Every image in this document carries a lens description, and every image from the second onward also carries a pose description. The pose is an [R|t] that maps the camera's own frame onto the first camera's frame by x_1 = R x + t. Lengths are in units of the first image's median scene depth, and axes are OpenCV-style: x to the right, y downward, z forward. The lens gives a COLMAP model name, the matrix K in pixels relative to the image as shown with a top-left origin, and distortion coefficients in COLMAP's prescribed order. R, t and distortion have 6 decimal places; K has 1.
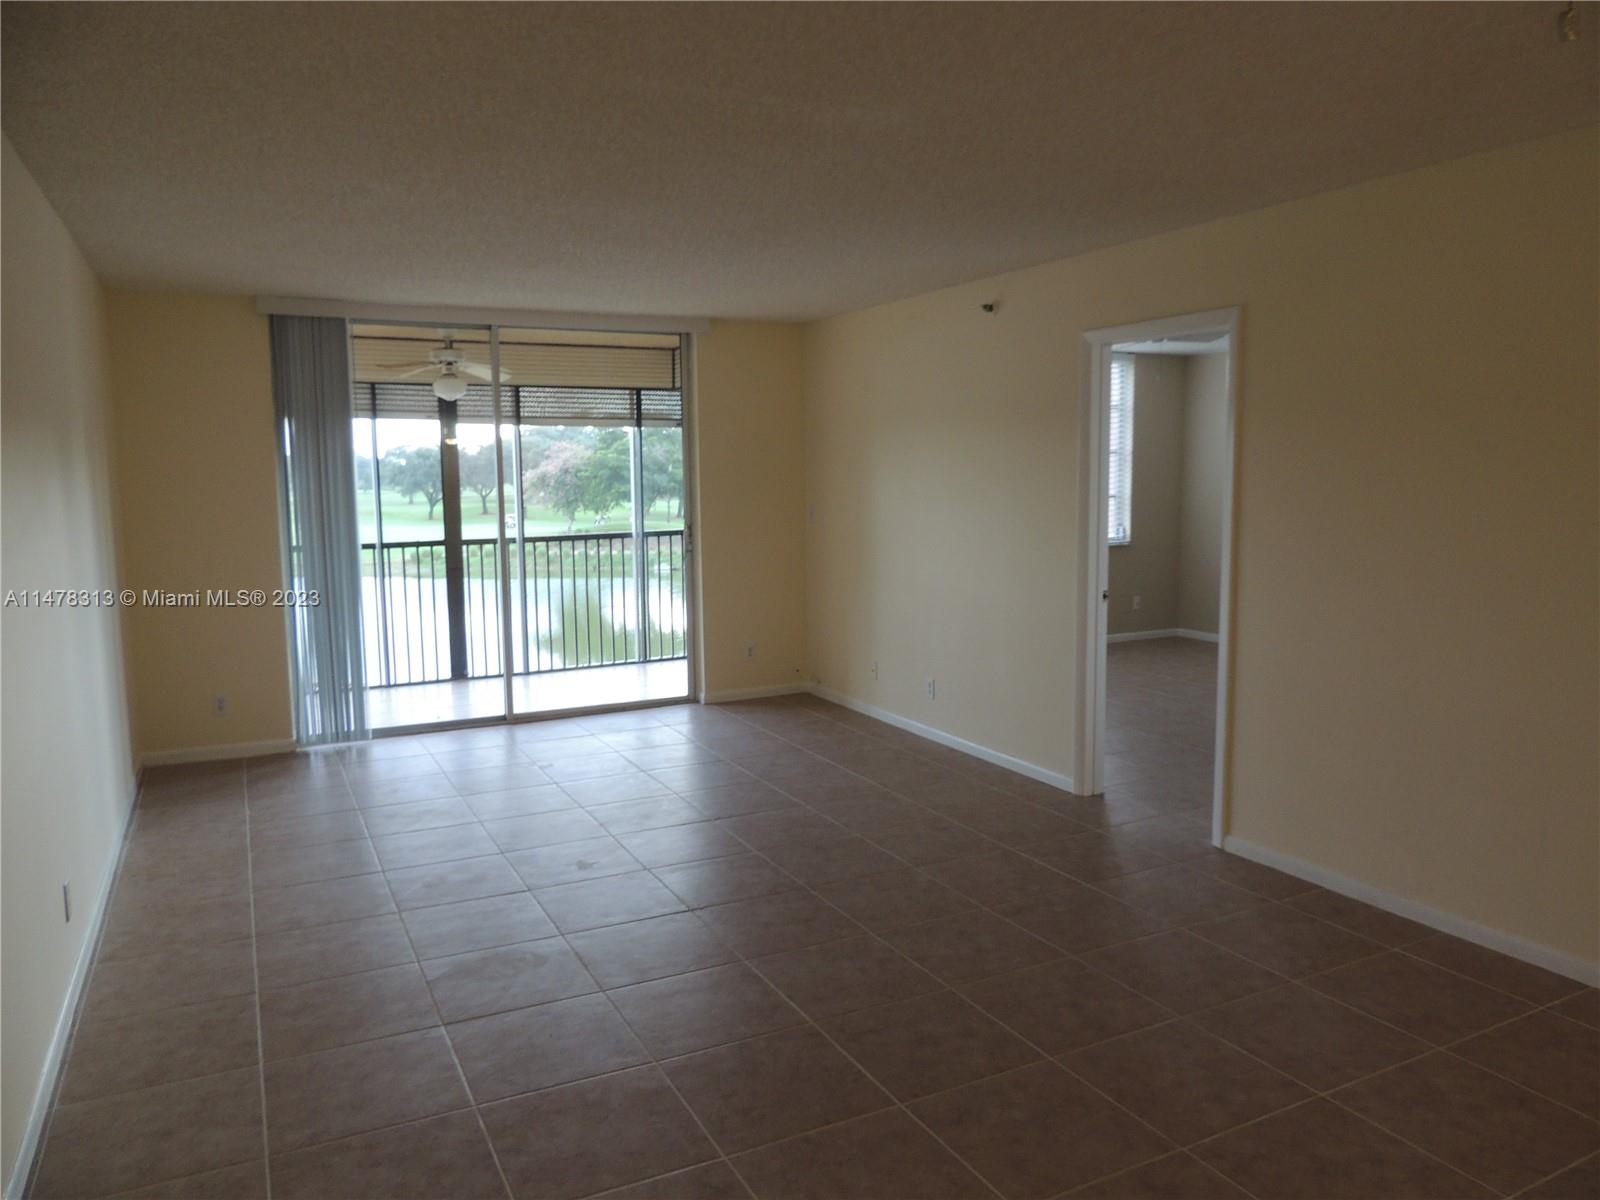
lens RADIAL K [[1139.1, 0, 800.0], [0, 1139.1, 600.0], [0, 0, 1]] dist [-0.013030, -0.001987]
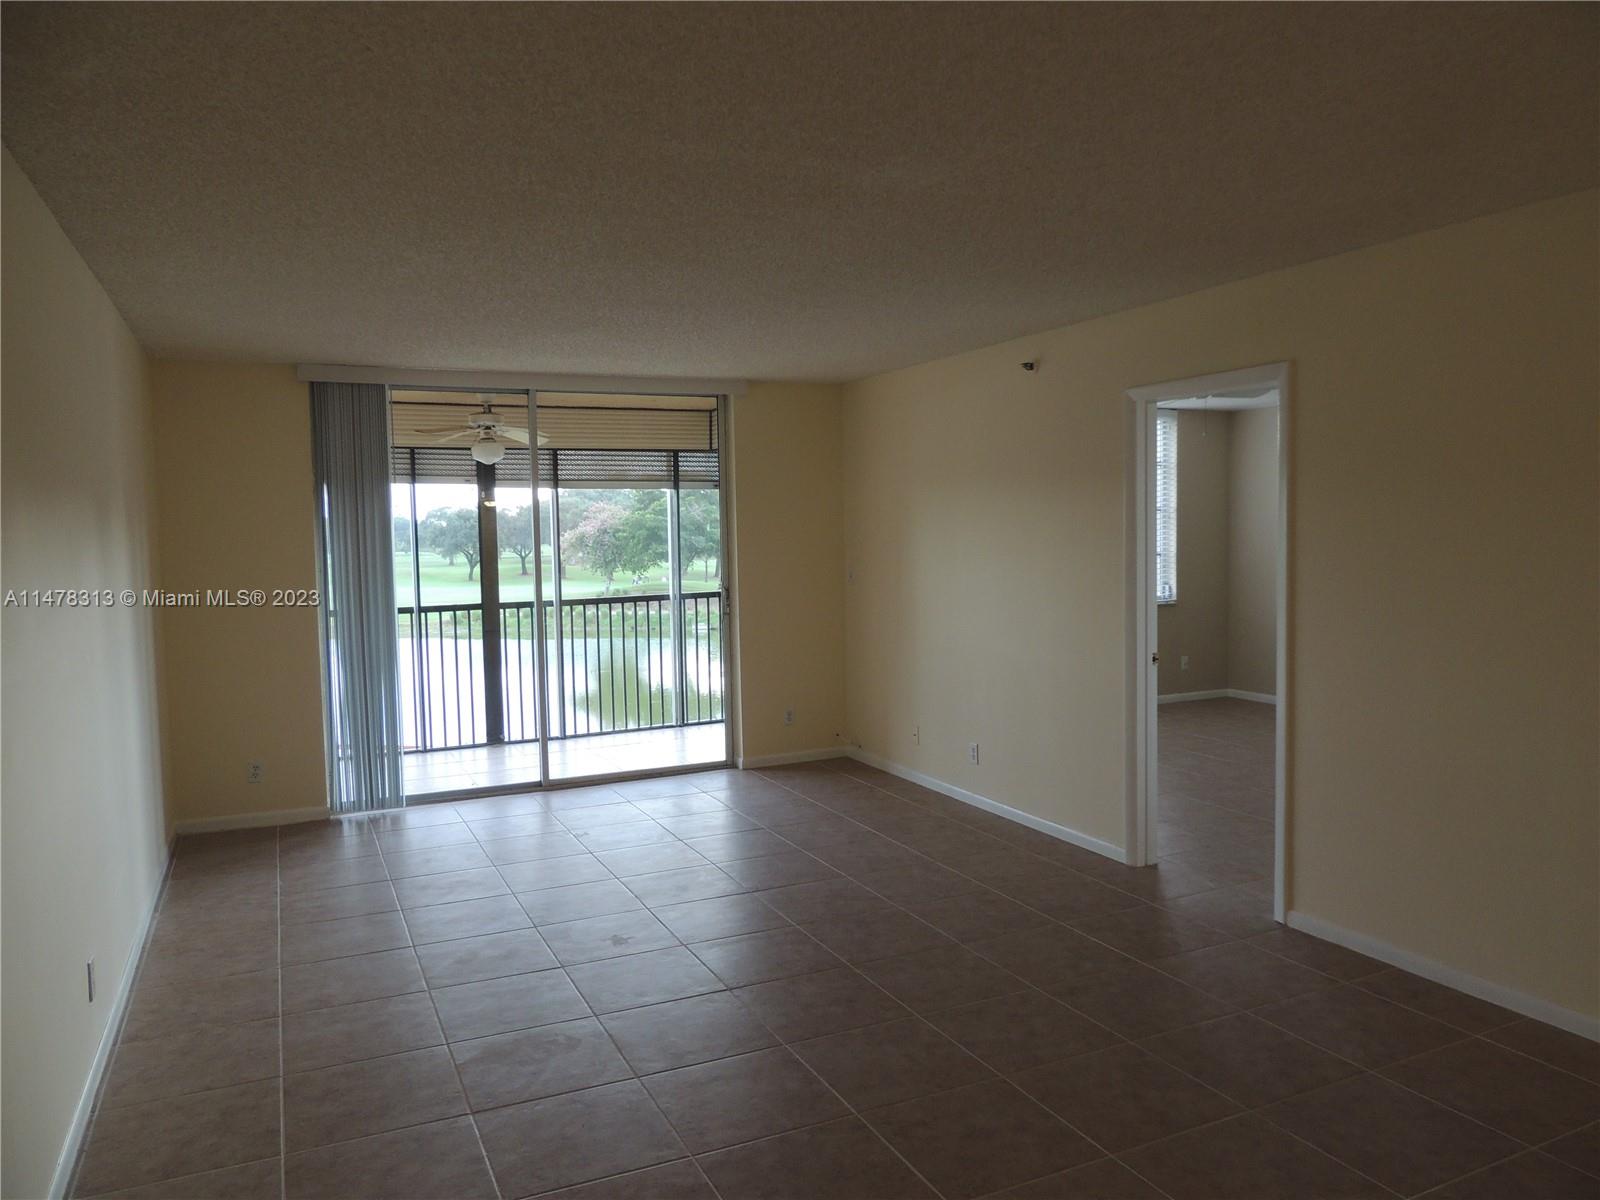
lens RADIAL K [[1144.2, 0, 800.2], [0, 1144.2, 601.9], [0, 0, 1]] dist [-0.010010, -0.003394]
pose [[0.999441, -0.006542, -0.032772, -0.001249], [0.004914, 0.998761, -0.049529, -0.004070], [0.033055, 0.049340, 0.998235, 0.013096]]
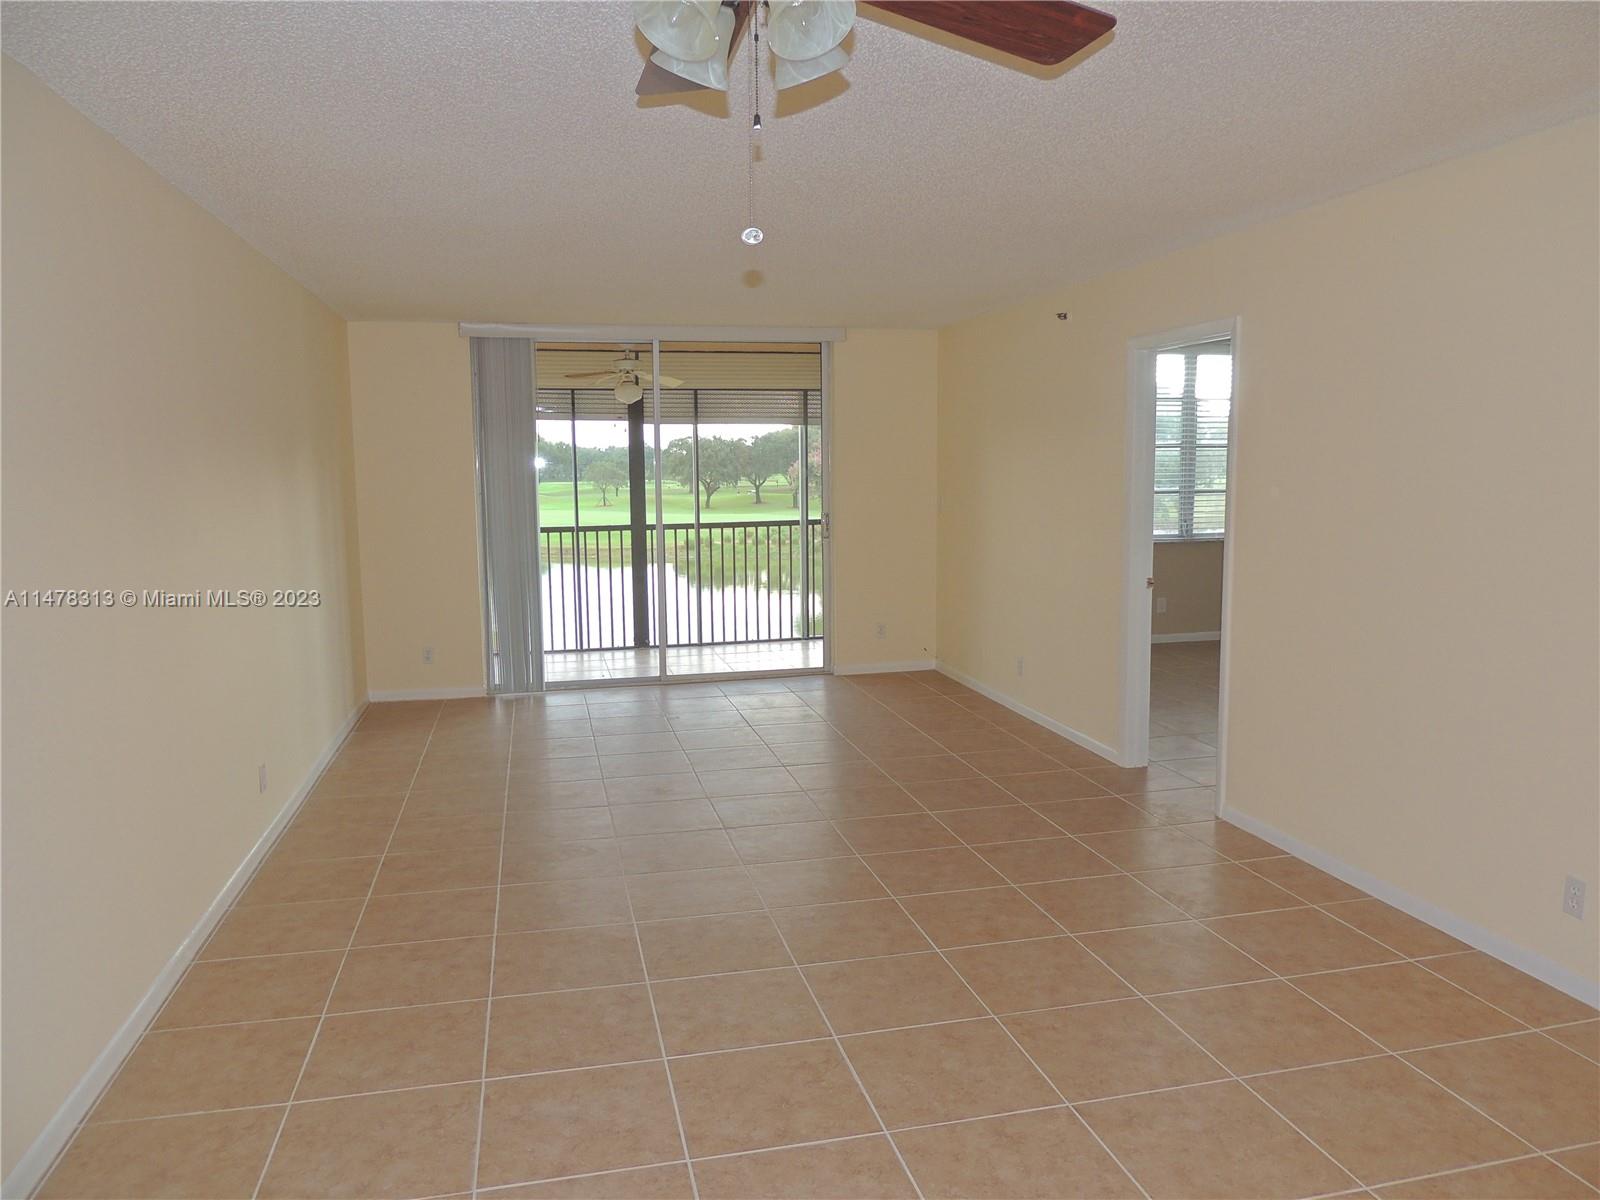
lens RADIAL K [[1144.2, 0, 800.2], [0, 1144.2, 601.9], [0, 0, 1]] dist [-0.010010, -0.003394]
pose [[0.972058, 0.028900, -0.232954, 0.163672], [-0.026731, 0.999565, 0.012461, 0.007869], [0.233213, -0.005886, 0.972408, -0.107361]]
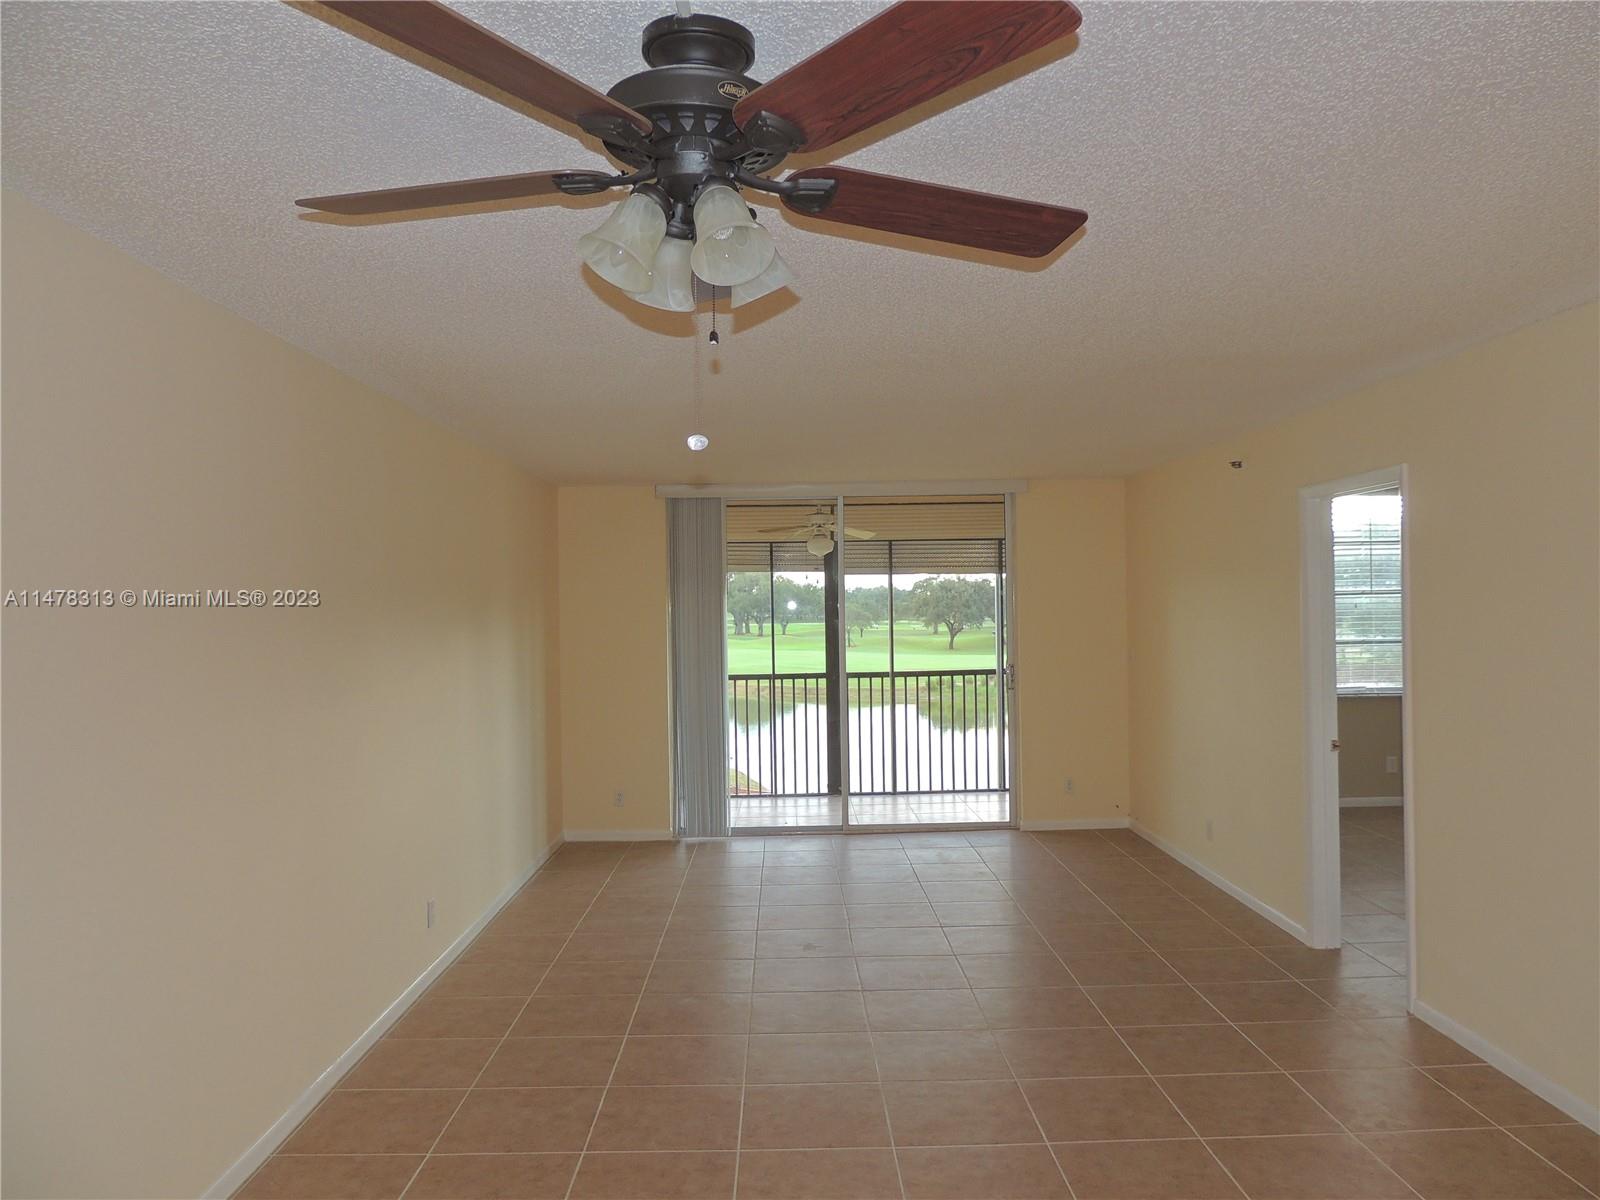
lens RADIAL K [[1144.2, 0, 800.2], [0, 1144.2, 601.9], [0, 0, 1]] dist [-0.010010, -0.003394]
pose [[0.899910, -0.005727, -0.436037, 0.233056], [-0.043183, 0.993829, -0.102176, -0.005024], [0.433932, 0.110779, 0.894109, -0.092332]]
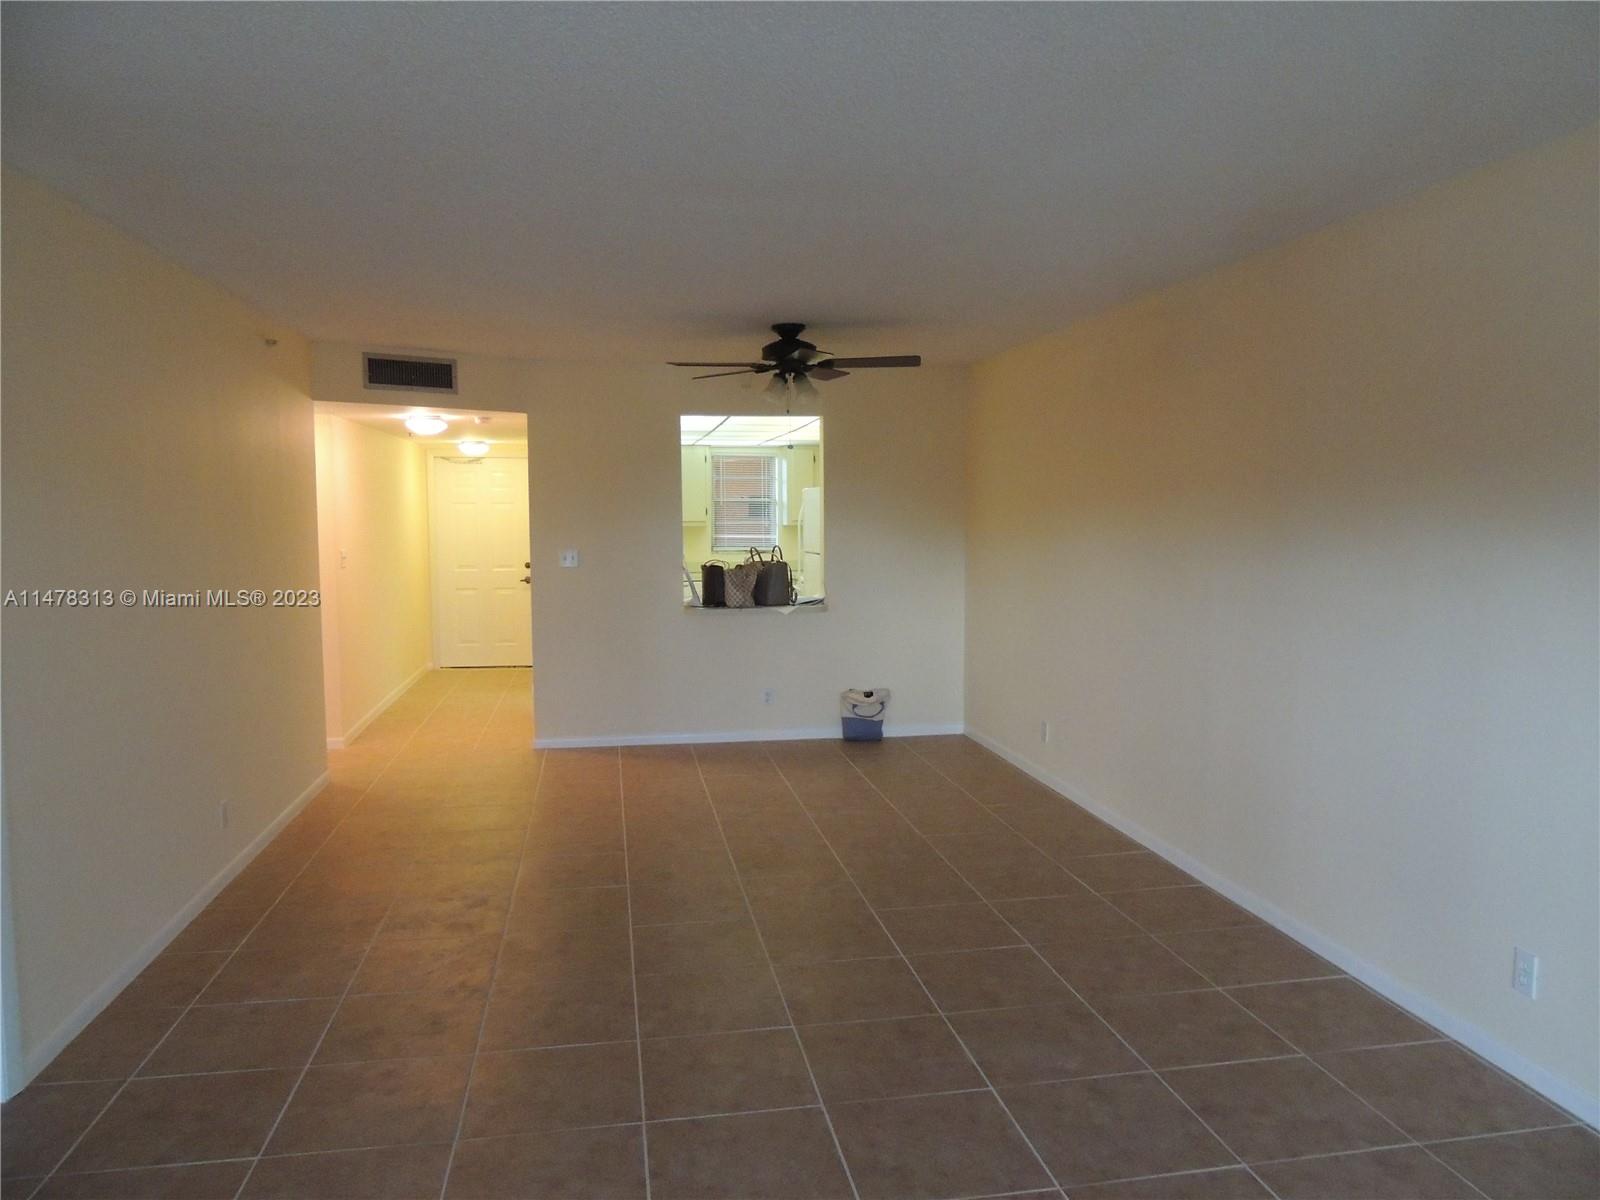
lens RADIAL K [[1143.9, 0, 802.5], [0, 1143.9, 602.4], [0, 0, 1]] dist [-0.024039, 0.006956]
pose [[-0.958794, -0.007720, 0.283997, -0.181779], [0.046758, 0.981711, 0.184545, -0.116338], [-0.280228, 0.190220, -0.940898, 1.026233]]
